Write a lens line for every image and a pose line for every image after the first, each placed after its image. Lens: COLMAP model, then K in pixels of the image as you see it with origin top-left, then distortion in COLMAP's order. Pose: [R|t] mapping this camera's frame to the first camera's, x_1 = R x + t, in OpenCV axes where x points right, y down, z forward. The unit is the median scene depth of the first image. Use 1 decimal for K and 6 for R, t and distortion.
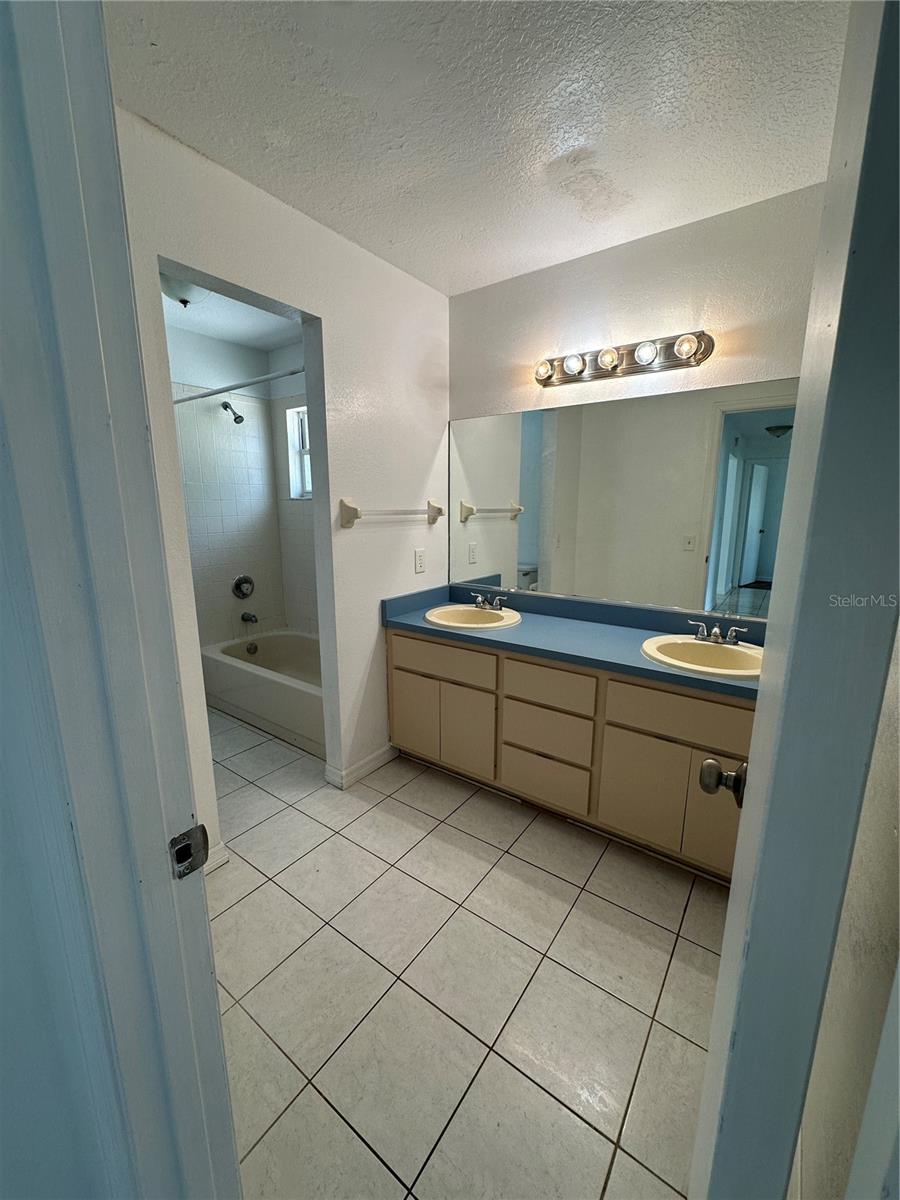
lens RADIAL K [[481.6, 0, 451.4], [0, 481.6, 598.1], [0, 0, 1]] dist [-0.003574, 0.001023]
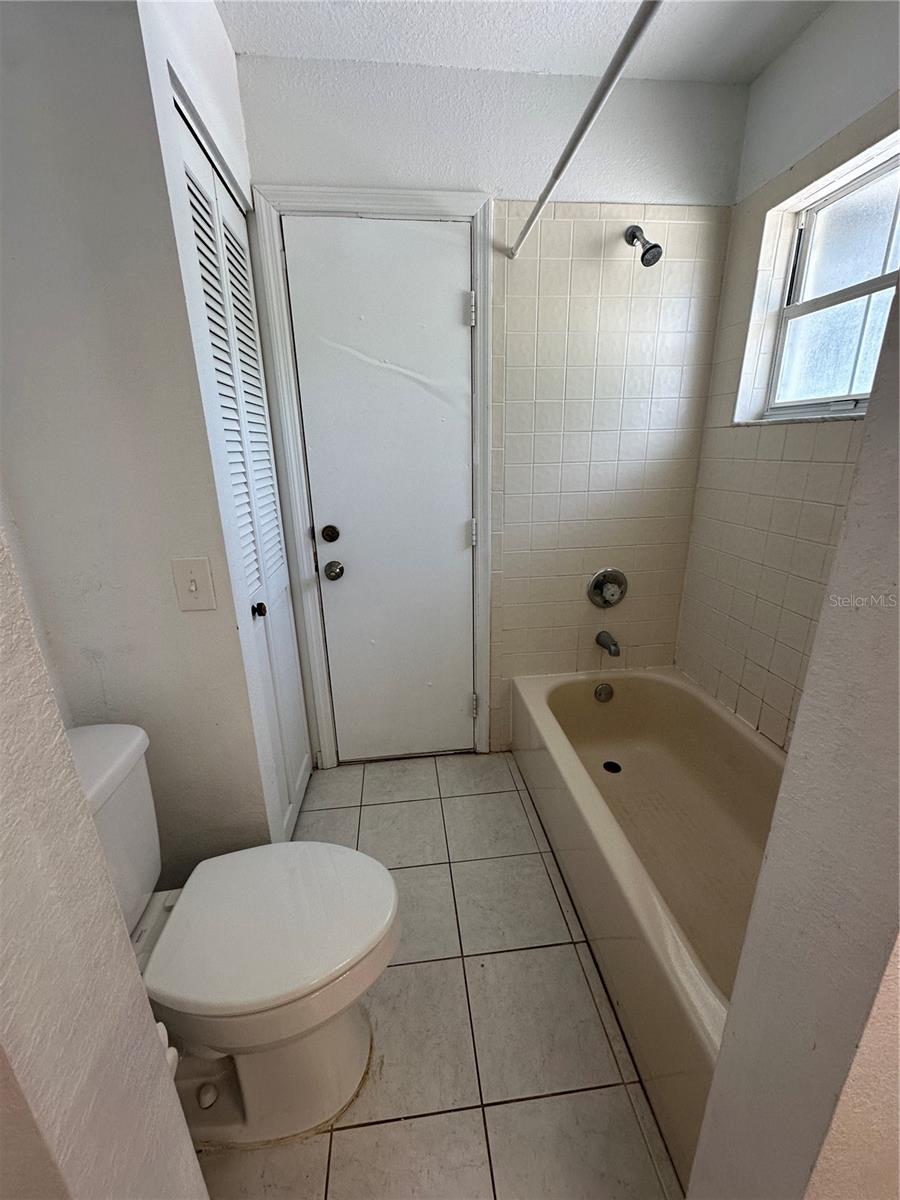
lens RADIAL K [[481.6, 0, 452.7], [0, 481.6, 597.4], [0, 0, 1]] dist [-0.003574, 0.001023]
pose [[0.679808, 0.211702, -0.702171, -0.155570], [-0.122893, 0.976776, 0.175516, -0.090956], [0.723021, -0.033026, 0.690037, 0.476310]]
